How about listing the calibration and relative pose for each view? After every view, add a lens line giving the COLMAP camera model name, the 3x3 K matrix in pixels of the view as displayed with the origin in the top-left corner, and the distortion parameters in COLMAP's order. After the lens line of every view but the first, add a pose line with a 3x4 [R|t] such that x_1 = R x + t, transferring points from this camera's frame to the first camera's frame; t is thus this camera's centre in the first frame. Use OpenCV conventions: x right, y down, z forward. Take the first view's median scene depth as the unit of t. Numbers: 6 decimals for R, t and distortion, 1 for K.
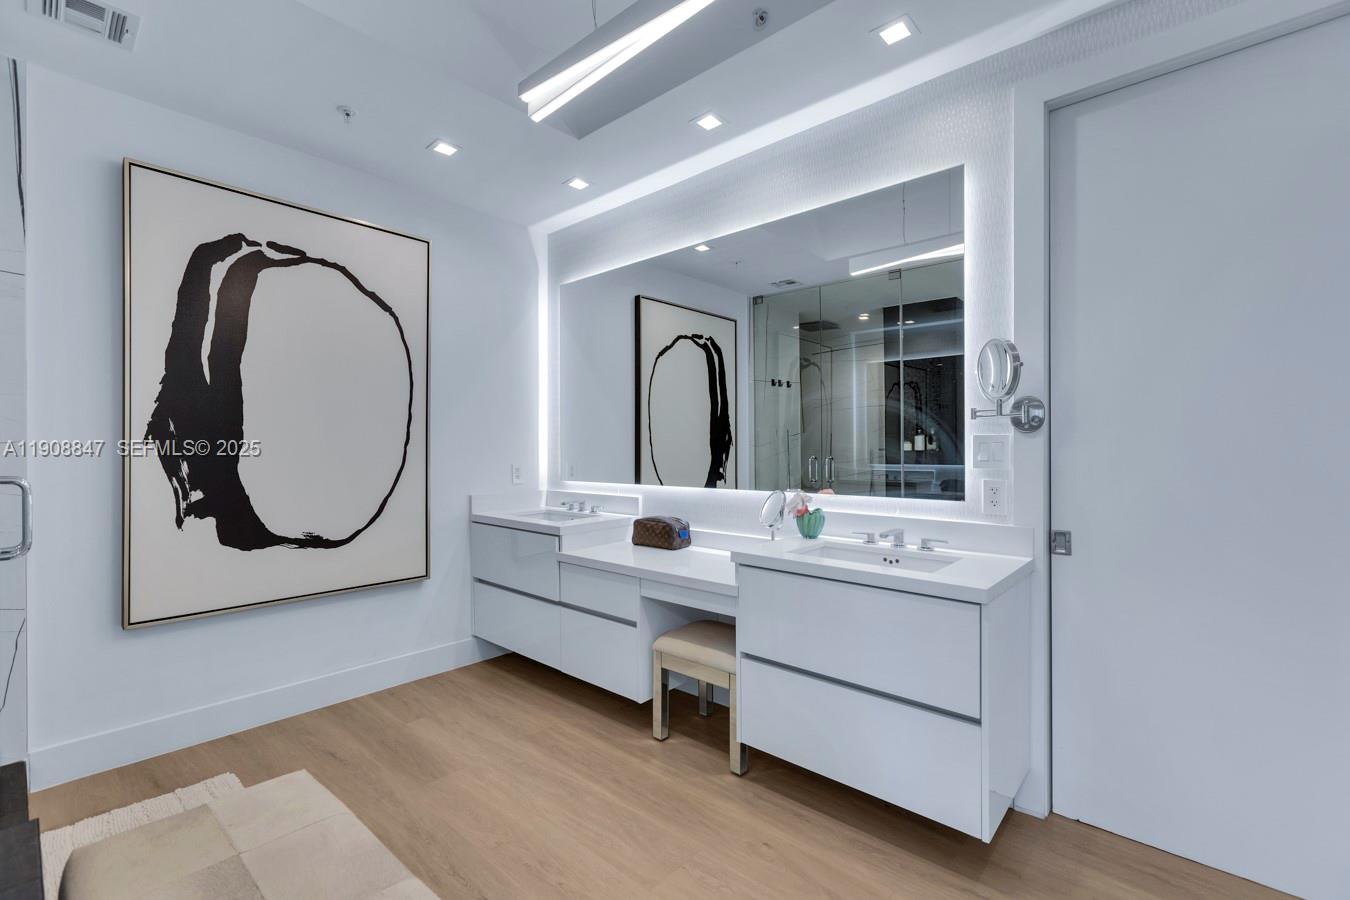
lens RADIAL K [[594.2, 0, 674.2], [0, 594.2, 444.8], [0, 0, 1]] dist [-0.000833, 0.000152]
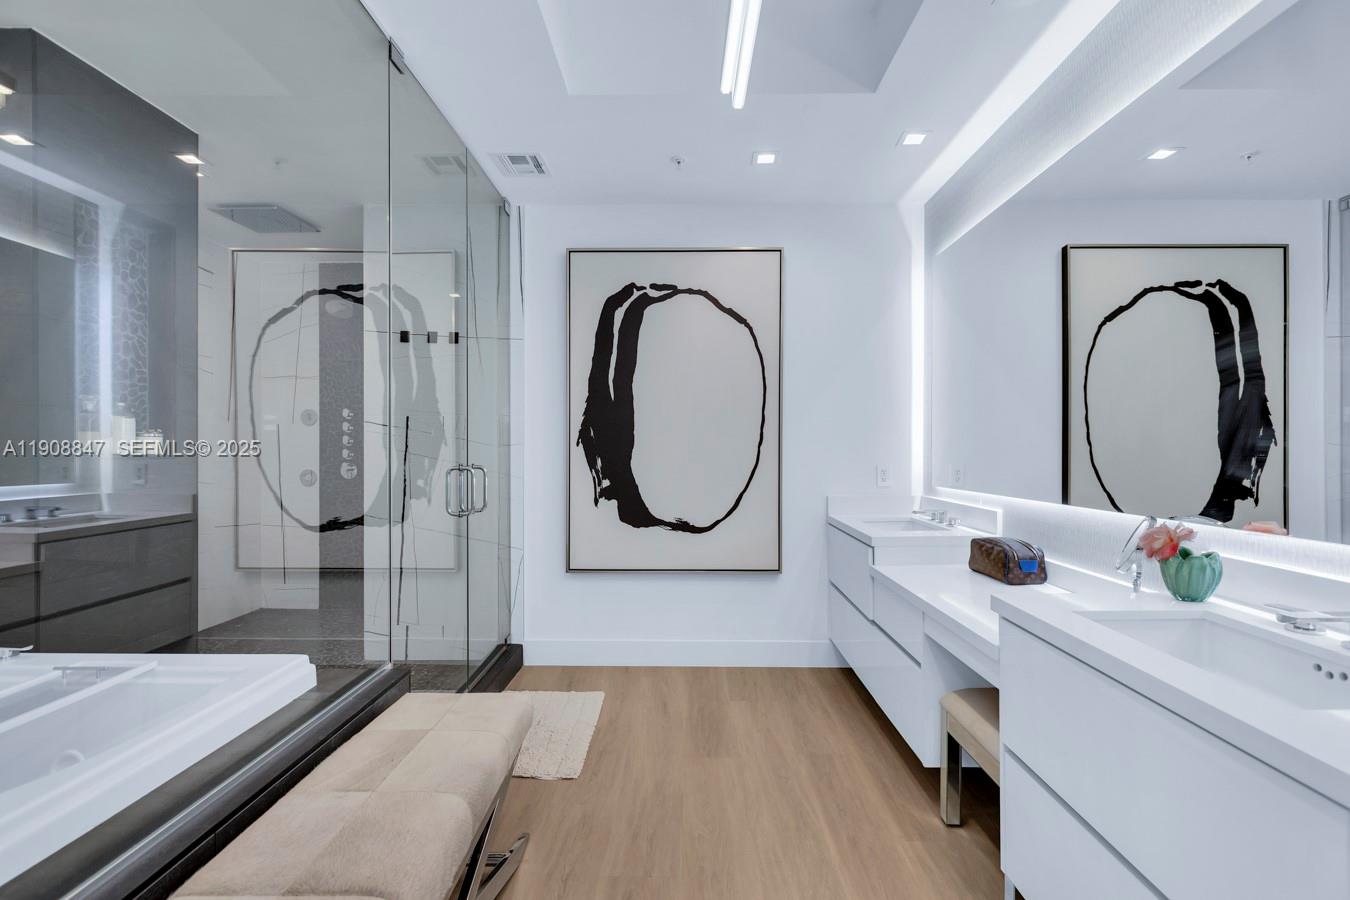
lens RADIAL K [[595.4, 0, 675.0], [0, 595.4, 450.0], [0, 0, 1]] dist [-0.005855, 0.000097]
pose [[0.656397, 0.001420, -0.754414, 0.281156], [0.003113, 0.999985, 0.004591, 0.003519], [0.754409, -0.005362, 0.656382, 0.194560]]
